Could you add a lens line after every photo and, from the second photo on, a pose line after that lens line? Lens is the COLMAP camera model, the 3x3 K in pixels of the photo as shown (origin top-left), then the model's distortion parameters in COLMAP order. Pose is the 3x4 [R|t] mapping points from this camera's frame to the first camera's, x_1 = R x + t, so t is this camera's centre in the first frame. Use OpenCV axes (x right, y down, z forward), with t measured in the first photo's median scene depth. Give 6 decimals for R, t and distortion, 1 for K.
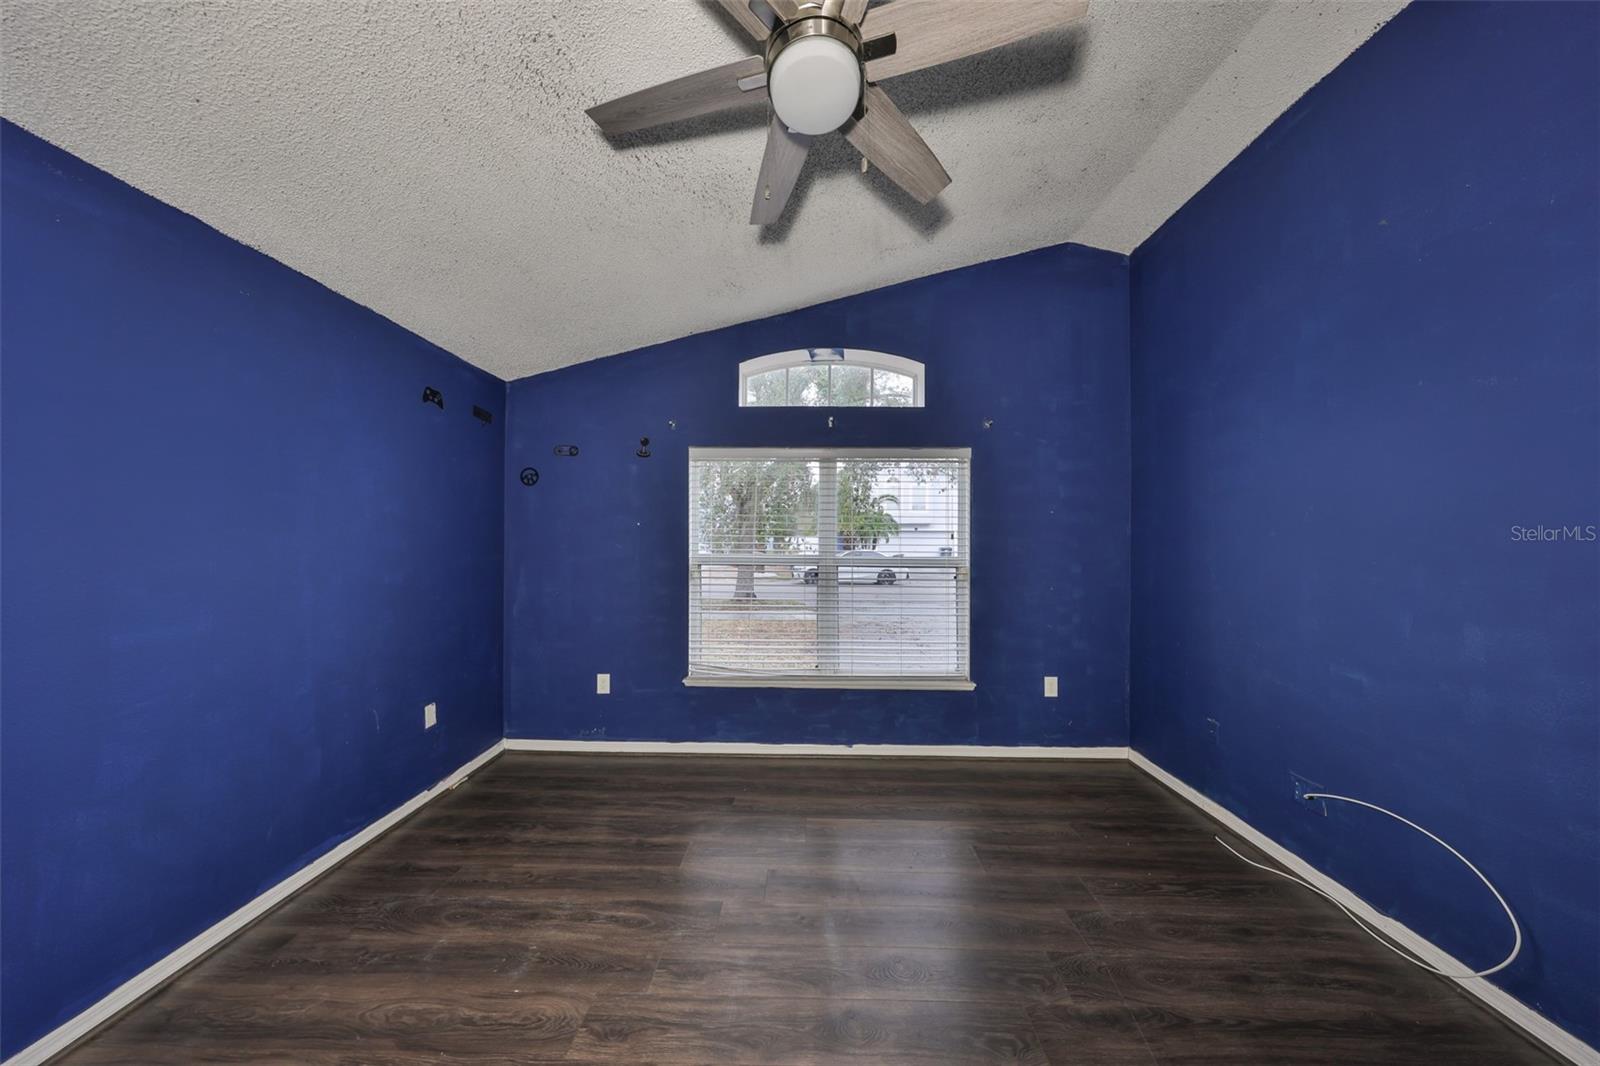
lens RADIAL K [[496.7, 0, 803.7], [0, 496.7, 537.7], [0, 0, 1]] dist [-0.001201, -0.000005]
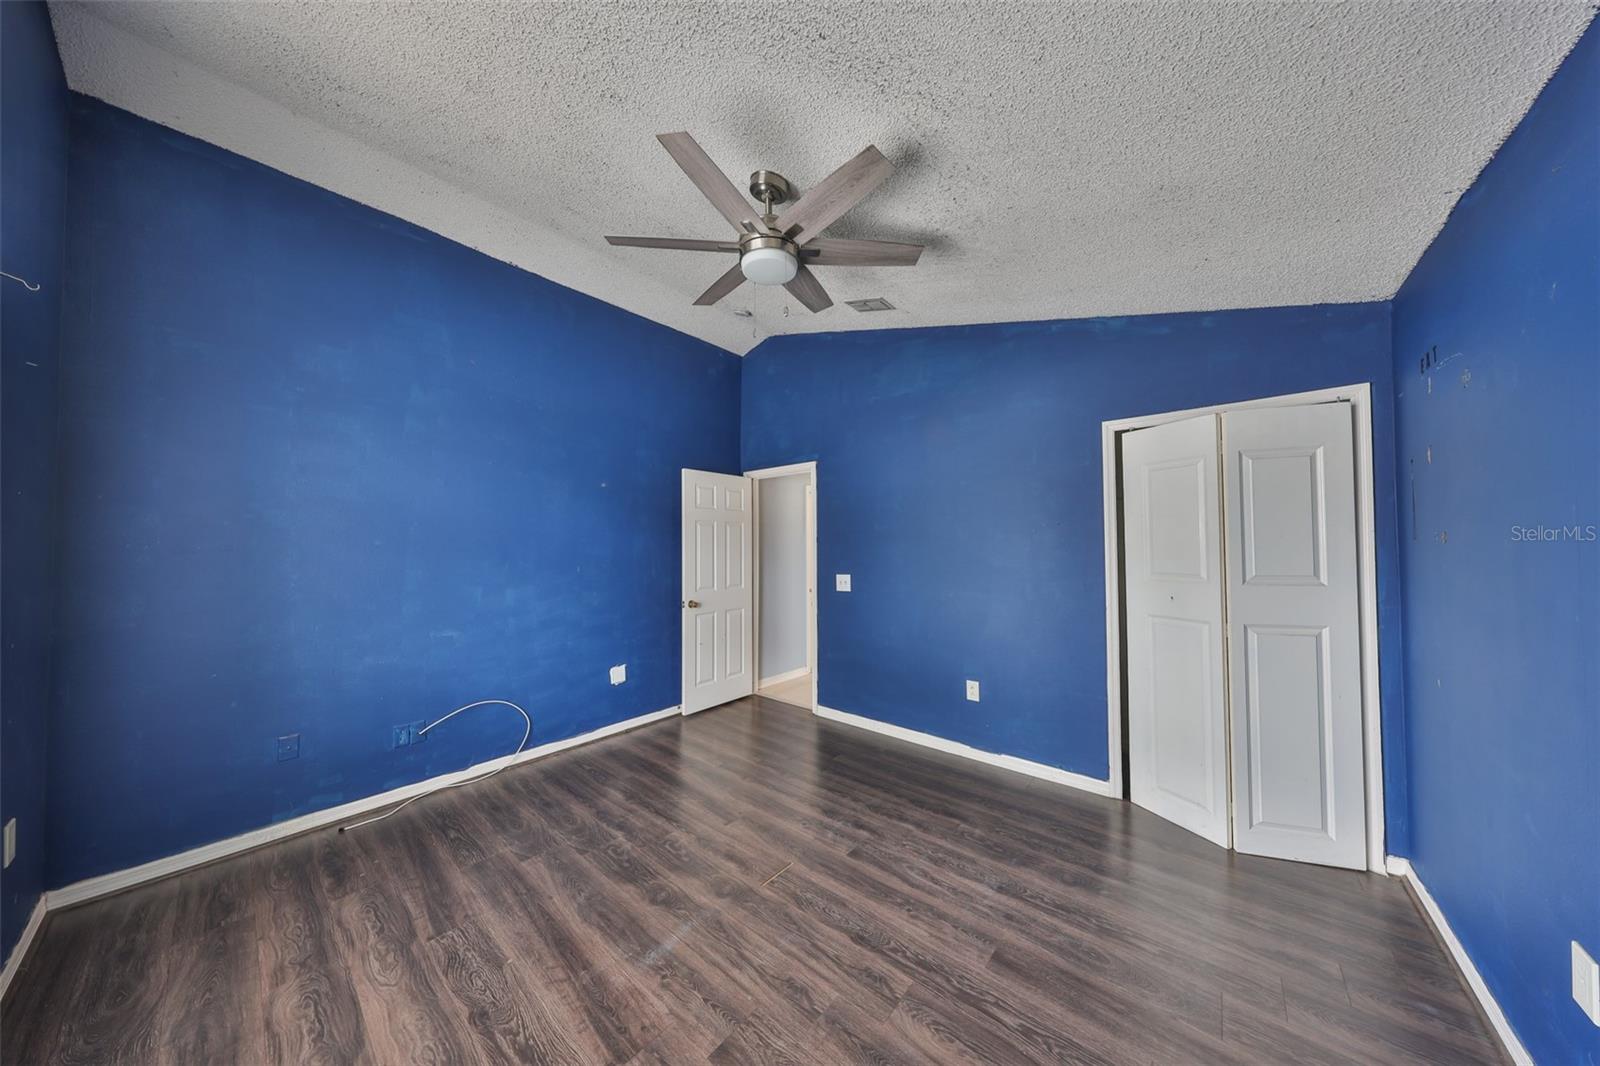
lens RADIAL K [[496.7, 0, 799.5], [0, 496.7, 534.6], [0, 0, 1]] dist [-0.001201, -0.000005]
pose [[-0.774950, 0.013775, 0.631873, -0.905010], [-0.002383, 0.999692, -0.024716, 0.001319], [-0.632019, -0.020660, -0.774678, 1.849737]]
